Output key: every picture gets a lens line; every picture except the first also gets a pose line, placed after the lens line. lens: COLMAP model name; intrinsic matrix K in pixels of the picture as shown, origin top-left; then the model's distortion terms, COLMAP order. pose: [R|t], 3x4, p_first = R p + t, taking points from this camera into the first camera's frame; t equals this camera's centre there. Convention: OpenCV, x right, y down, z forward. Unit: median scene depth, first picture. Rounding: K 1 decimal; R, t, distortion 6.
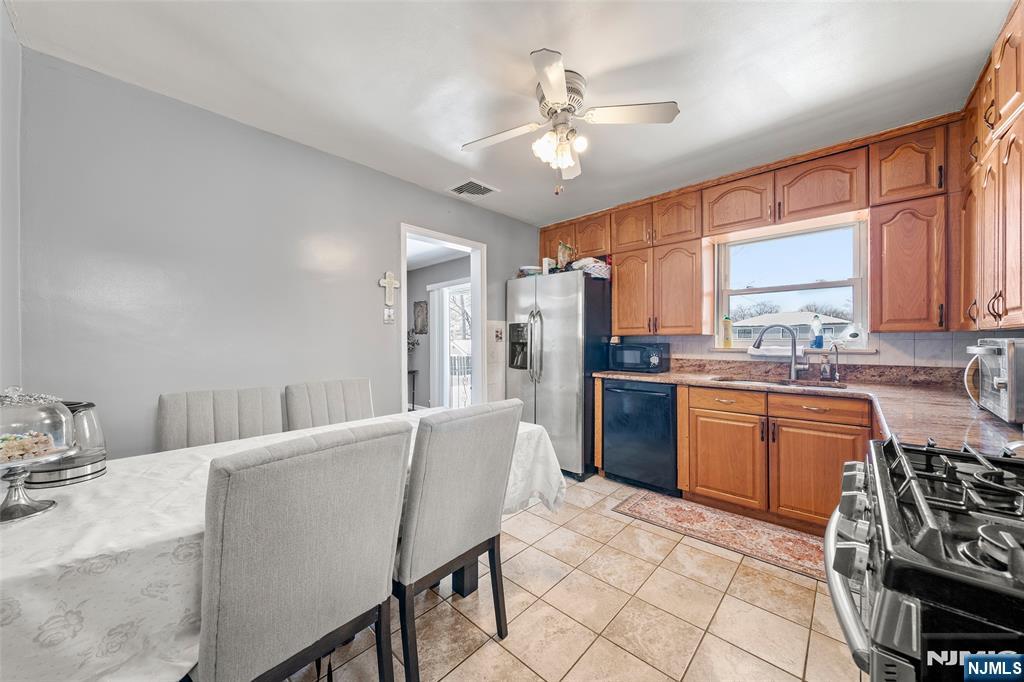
lens RADIAL K [[357.5, 0, 522.0], [0, 357.5, 343.3], [0, 0, 1]] dist [-0.006642, -0.000027]
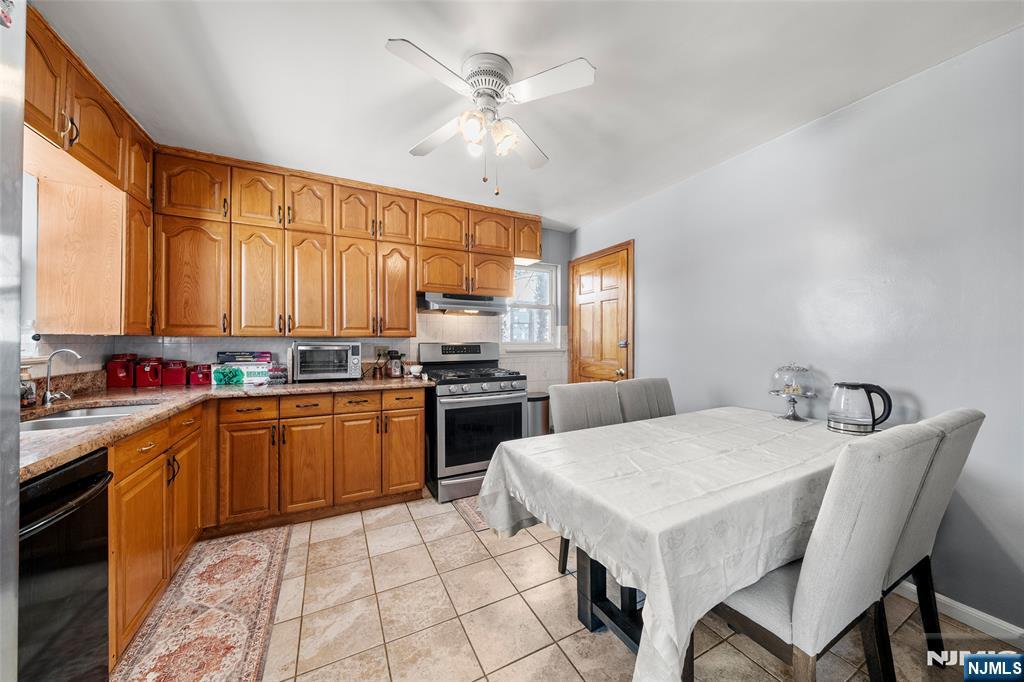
lens RADIAL K [[357.5, 0, 517.1], [0, 357.5, 337.9], [0, 0, 1]] dist [-0.006642, -0.000027]
pose [[-0.938133, 0.004250, 0.346249, -0.235396], [0.001900, 0.999973, -0.007127, -0.016454], [-0.346270, -0.006028, -0.938116, 1.506661]]
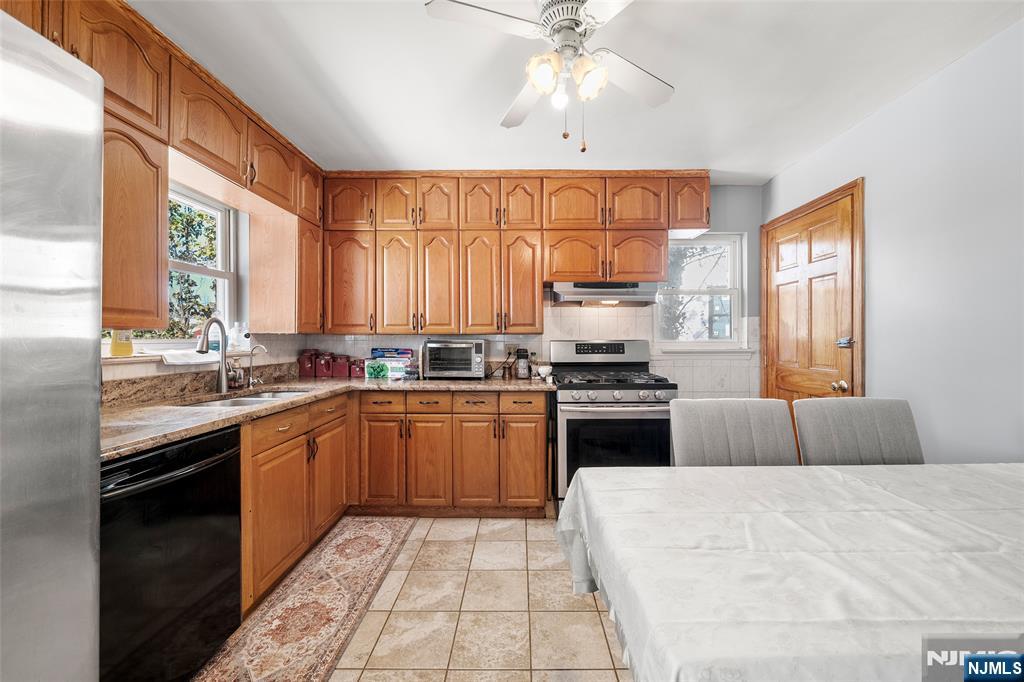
lens RADIAL K [[407.6, 0, 514.8], [0, 407.6, 336.3], [0, 0, 1]] dist [-0.004539, -0.000306]
pose [[-0.663112, 0.006226, 0.748494, -0.368849], [0.003099, 0.999980, -0.005572, -0.014596], [-0.748514, -0.001376, -0.663118, 1.341024]]
